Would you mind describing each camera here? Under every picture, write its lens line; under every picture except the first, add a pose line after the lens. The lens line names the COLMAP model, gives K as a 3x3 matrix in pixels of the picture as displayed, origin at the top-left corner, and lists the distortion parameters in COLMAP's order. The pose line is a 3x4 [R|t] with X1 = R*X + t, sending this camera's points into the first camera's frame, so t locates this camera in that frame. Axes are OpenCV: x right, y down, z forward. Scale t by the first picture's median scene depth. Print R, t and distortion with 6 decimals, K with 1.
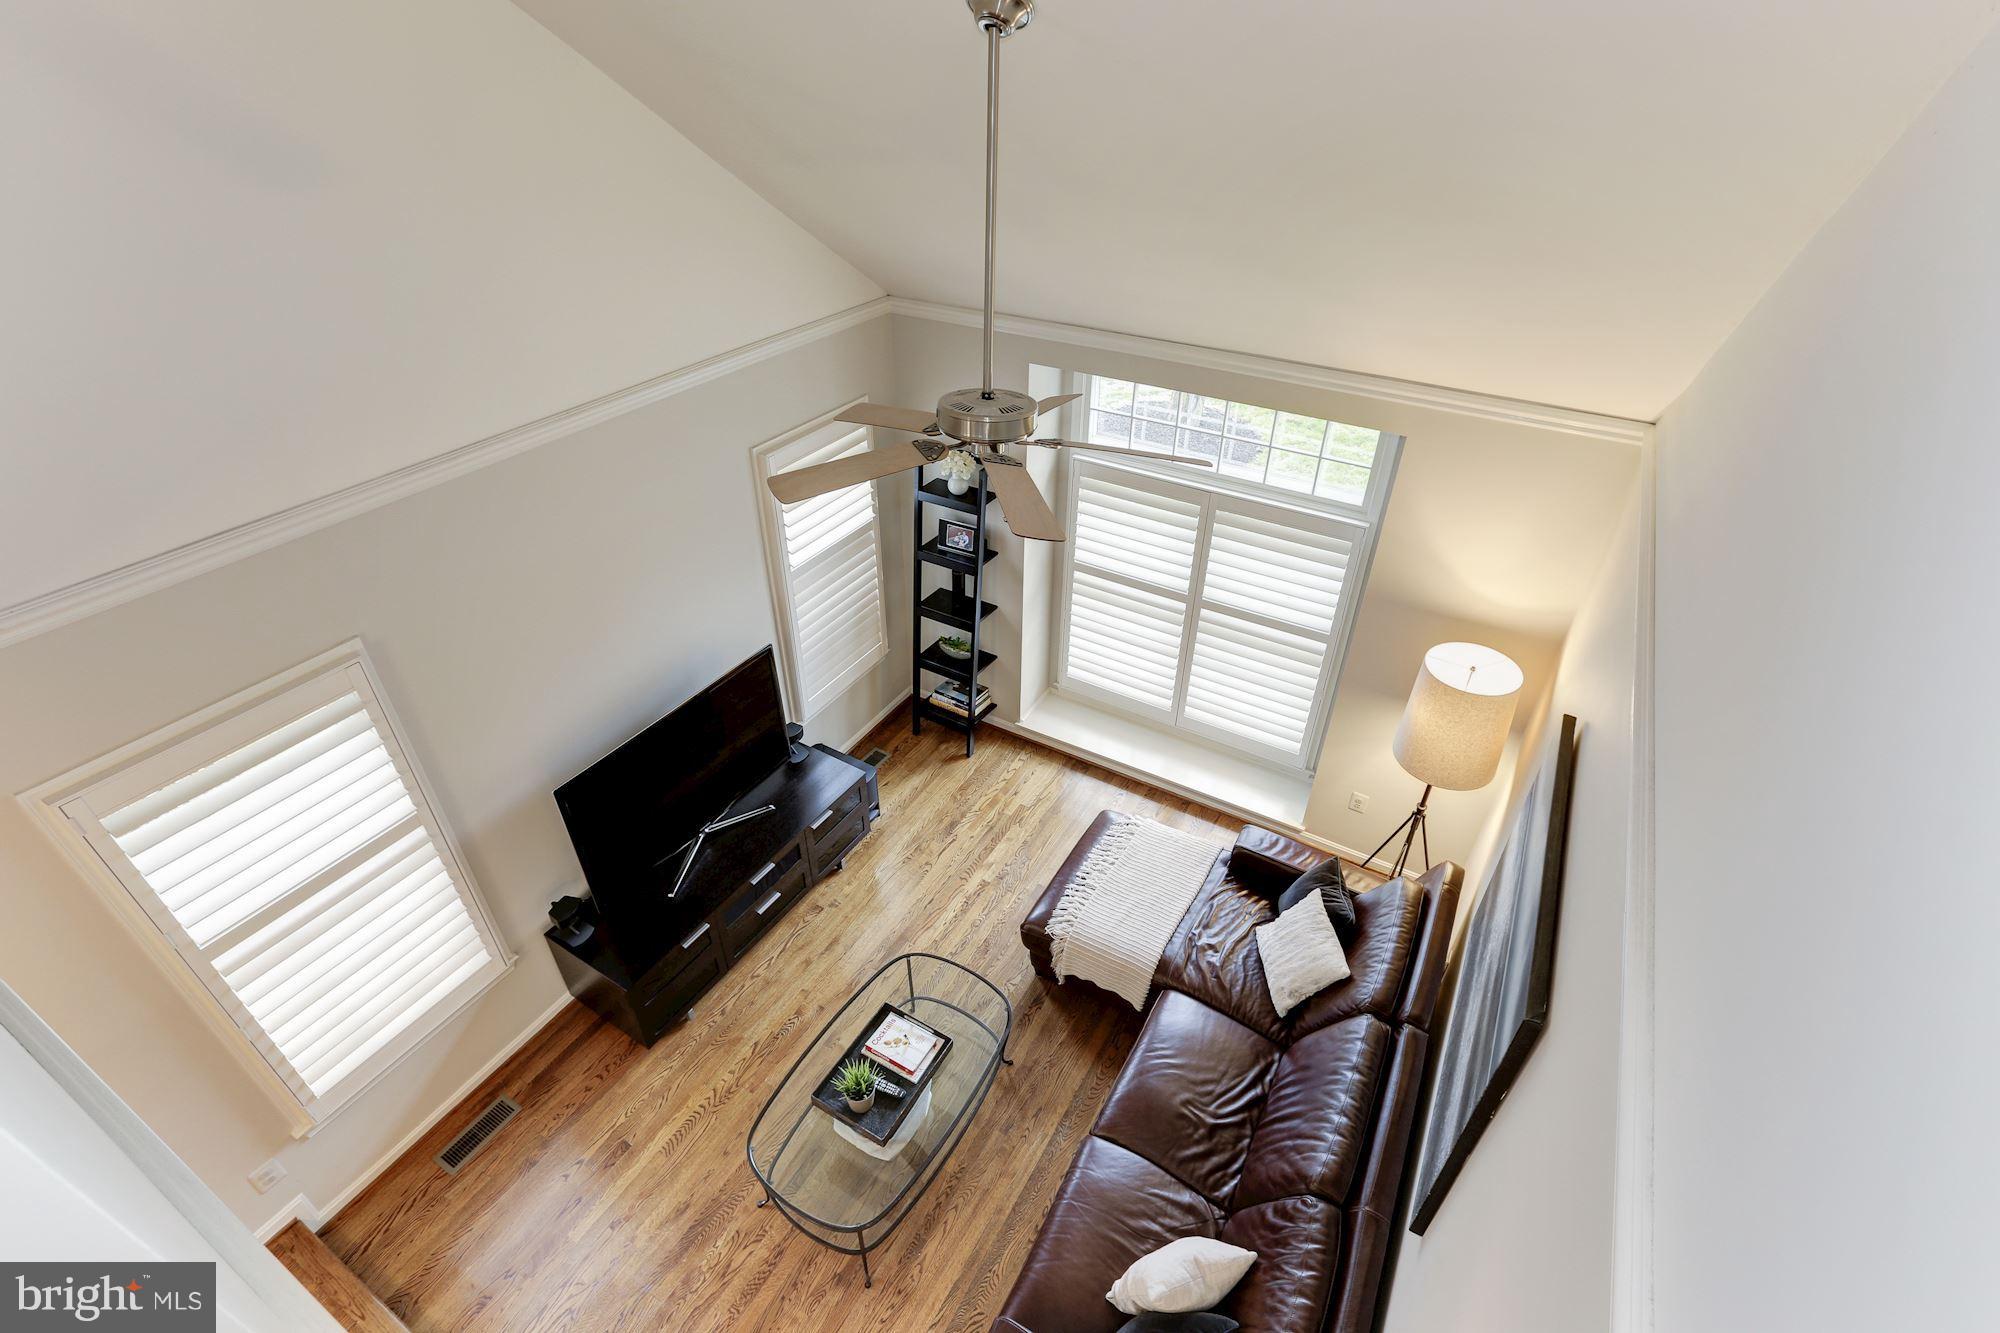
lens RADIAL K [[922.6, 0, 1010.7], [0, 922.6, 681.9], [0, 0, 1]] dist [-0.011819, 0.003503]
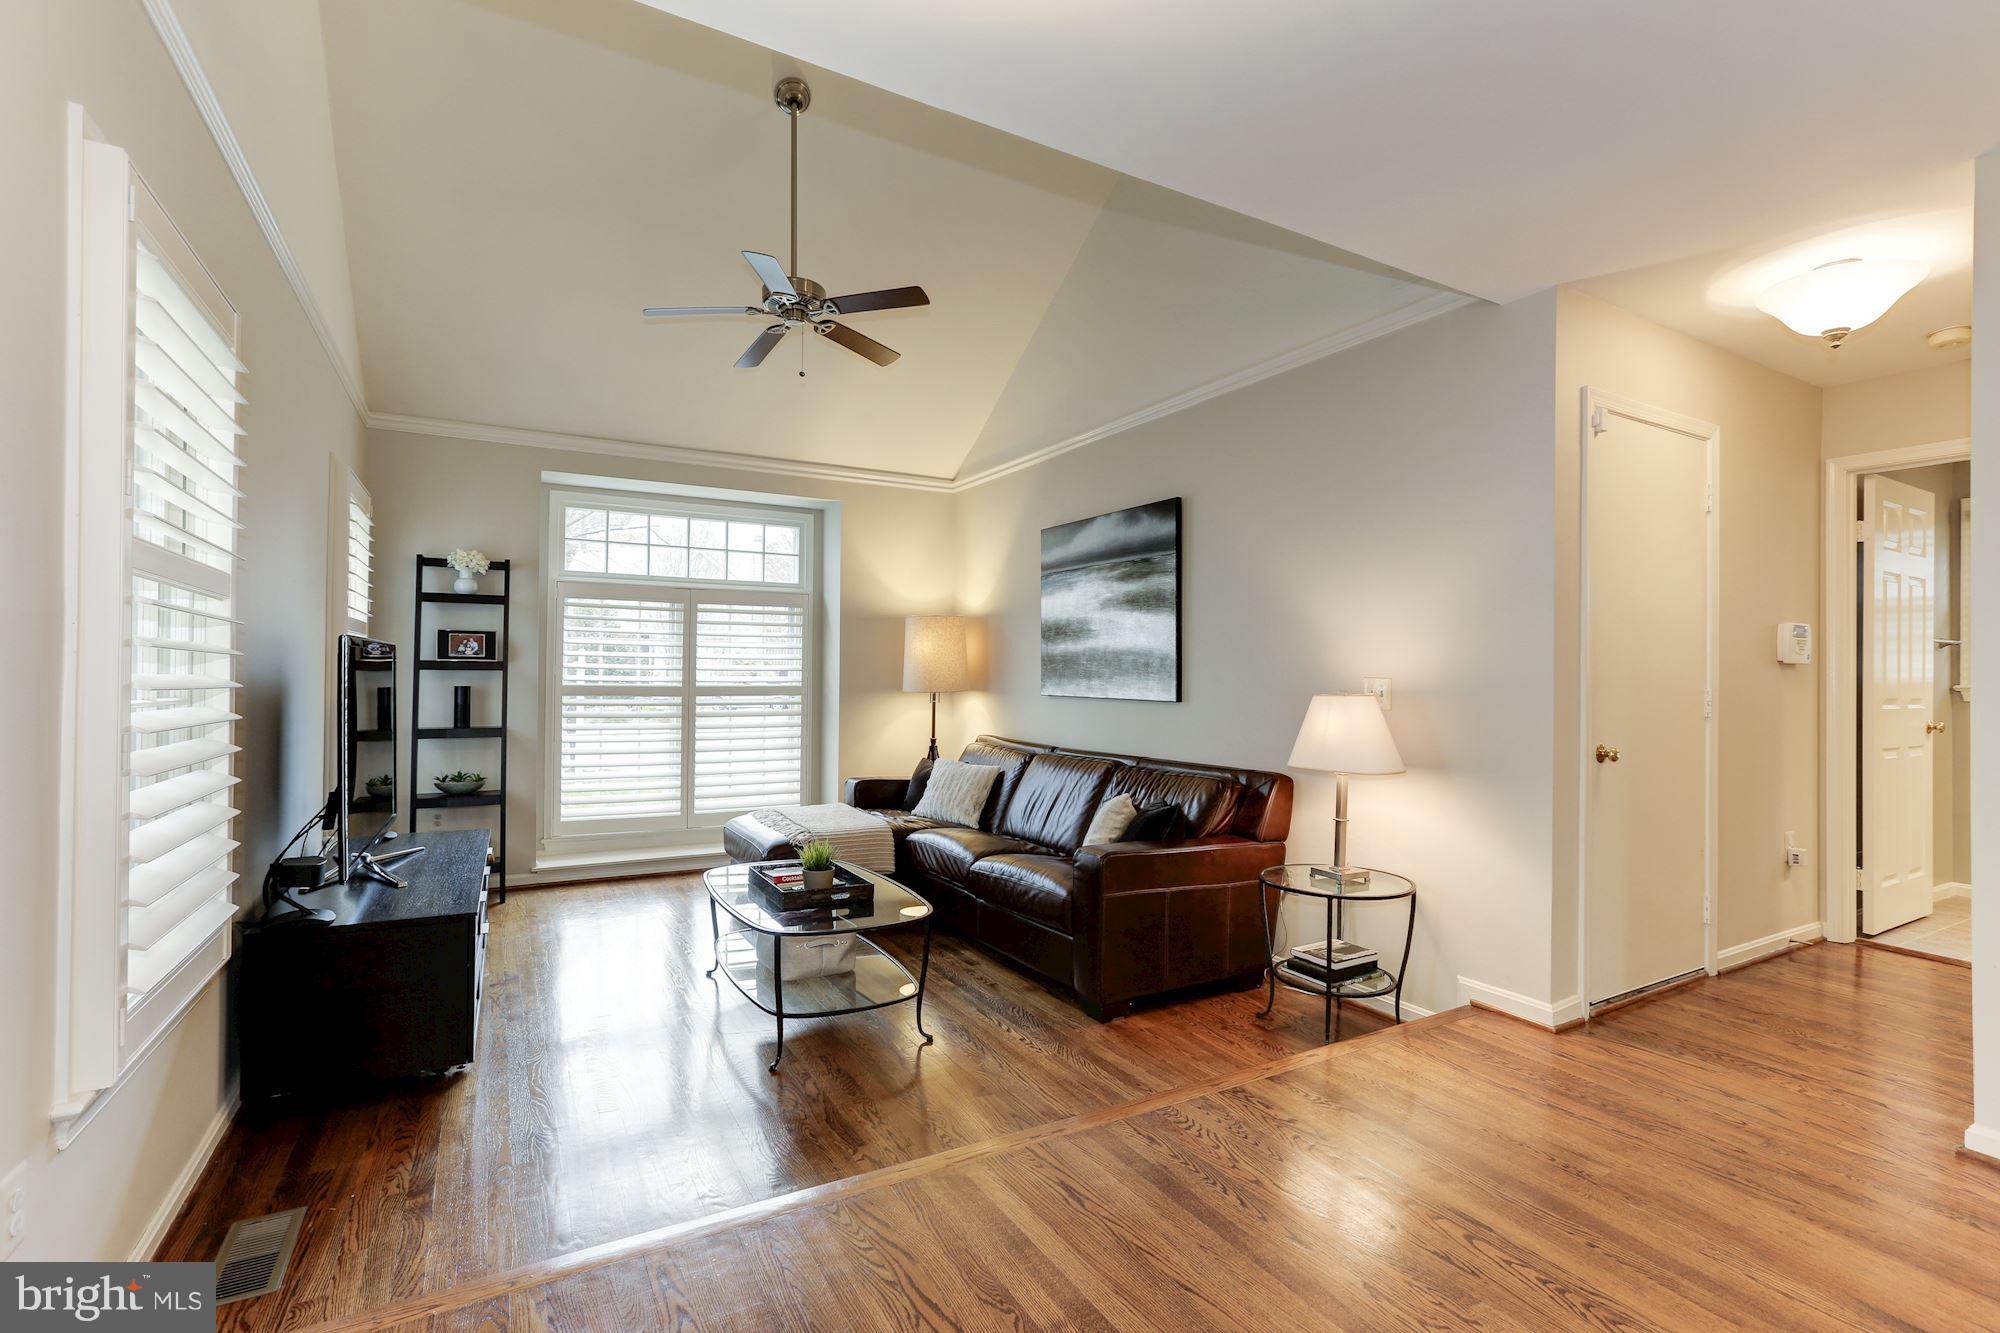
lens RADIAL K [[922.6, 0, 991.4], [0, 922.6, 670.1], [0, 0, 1]] dist [-0.011819, 0.003503]
pose [[0.520672, -0.002966, 0.853752, -0.621180], [0.504071, 0.808163, -0.304607, 0.457385], [-0.689067, 0.588952, 0.422283, 0.238294]]
